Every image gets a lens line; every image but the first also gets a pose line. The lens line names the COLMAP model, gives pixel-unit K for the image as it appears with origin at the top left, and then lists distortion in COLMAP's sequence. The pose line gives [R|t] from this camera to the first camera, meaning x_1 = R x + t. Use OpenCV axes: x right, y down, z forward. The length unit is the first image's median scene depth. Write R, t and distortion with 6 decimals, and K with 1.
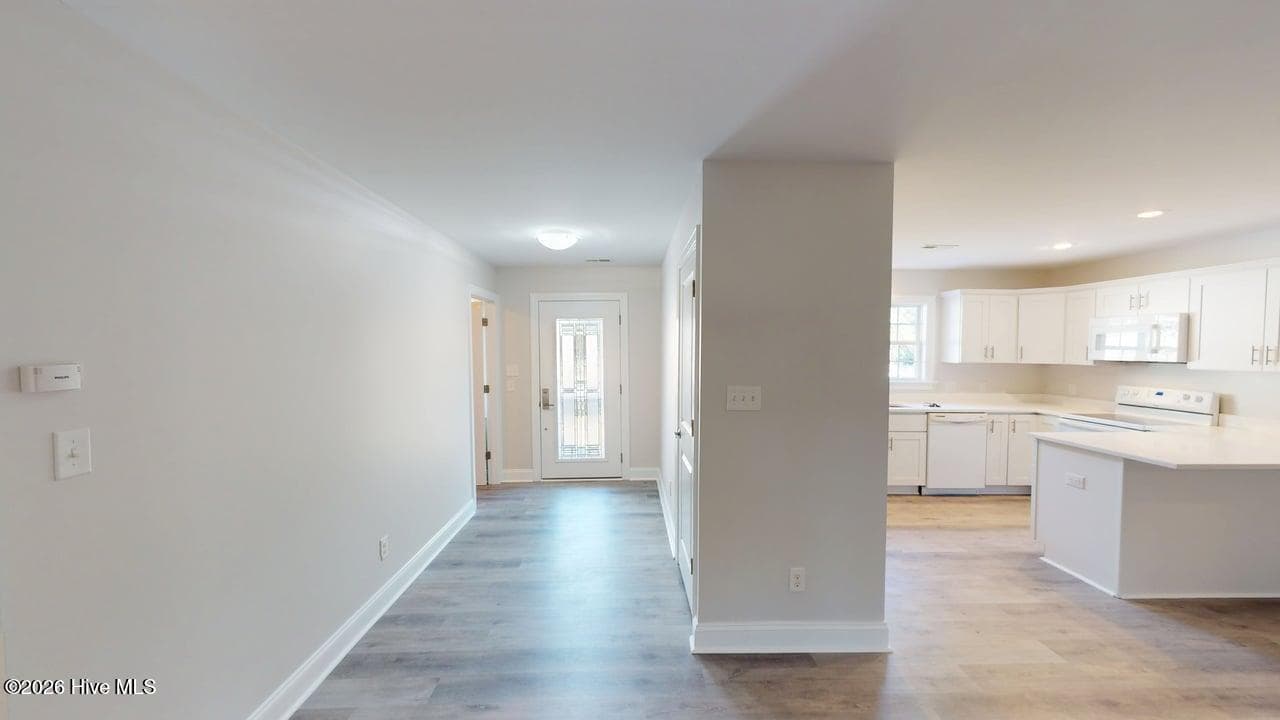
lens RADIAL K [[476.7, 0, 646.8], [0, 476.7, 363.2], [0, 0, 1]] dist [0.001970, 0.000033]
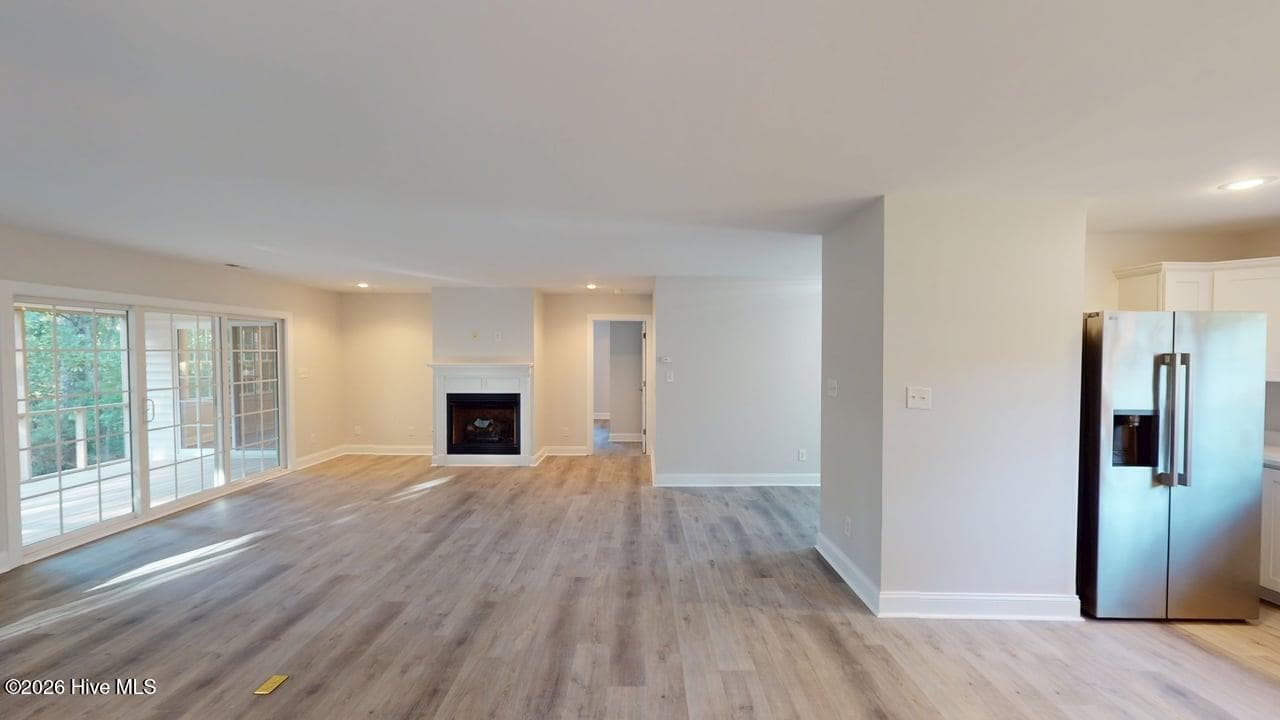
lens RADIAL K [[476.7, 0, 640.5], [0, 476.7, 354.8], [0, 0, 1]] dist [0.001970, 0.000033]
pose [[-0.014033, 0.005851, -0.999884, 1.519257], [-0.032414, 0.999455, 0.006303, -0.015788], [0.999376, 0.032499, -0.013835, 0.383680]]
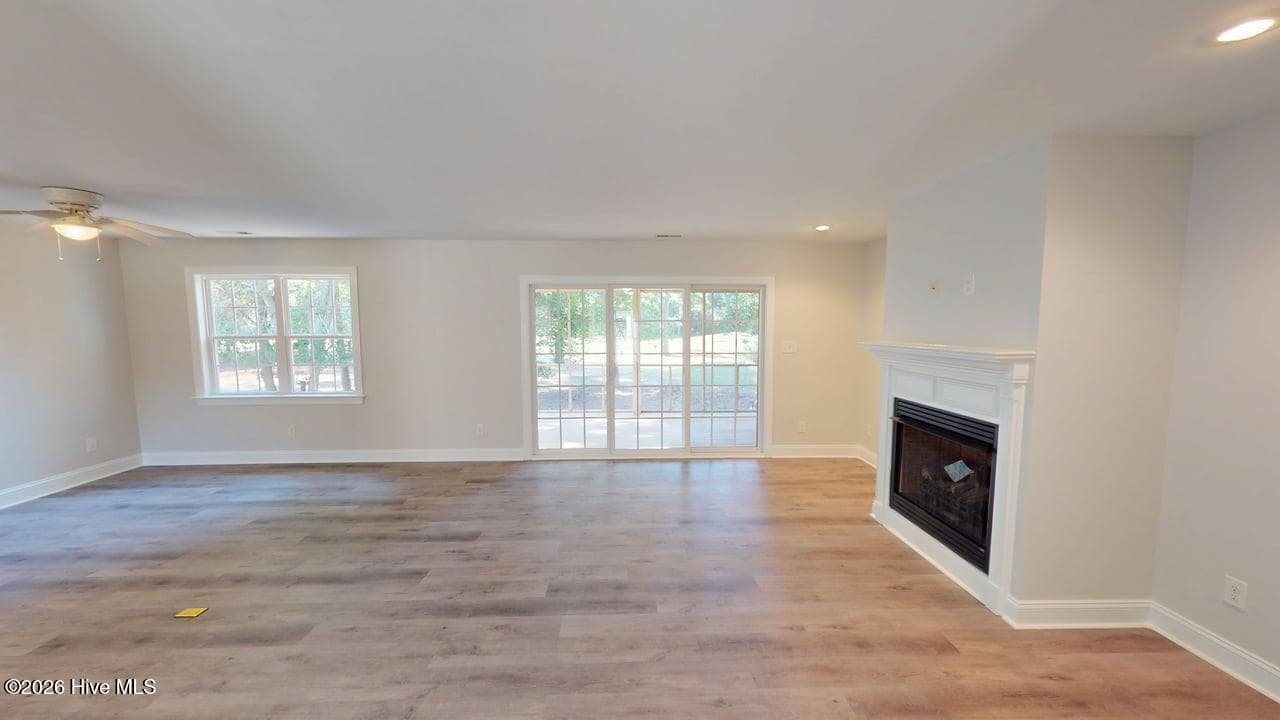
lens RADIAL K [[476.7, 0, 640.8], [0, 476.7, 361.9], [0, 0, 1]] dist [0.001970, 0.000033]
pose [[-0.999665, 0.005559, -0.025270, -0.185358], [0.002624, 0.993395, 0.114713, -0.024153], [0.025740, 0.114608, -0.993077, 0.669513]]
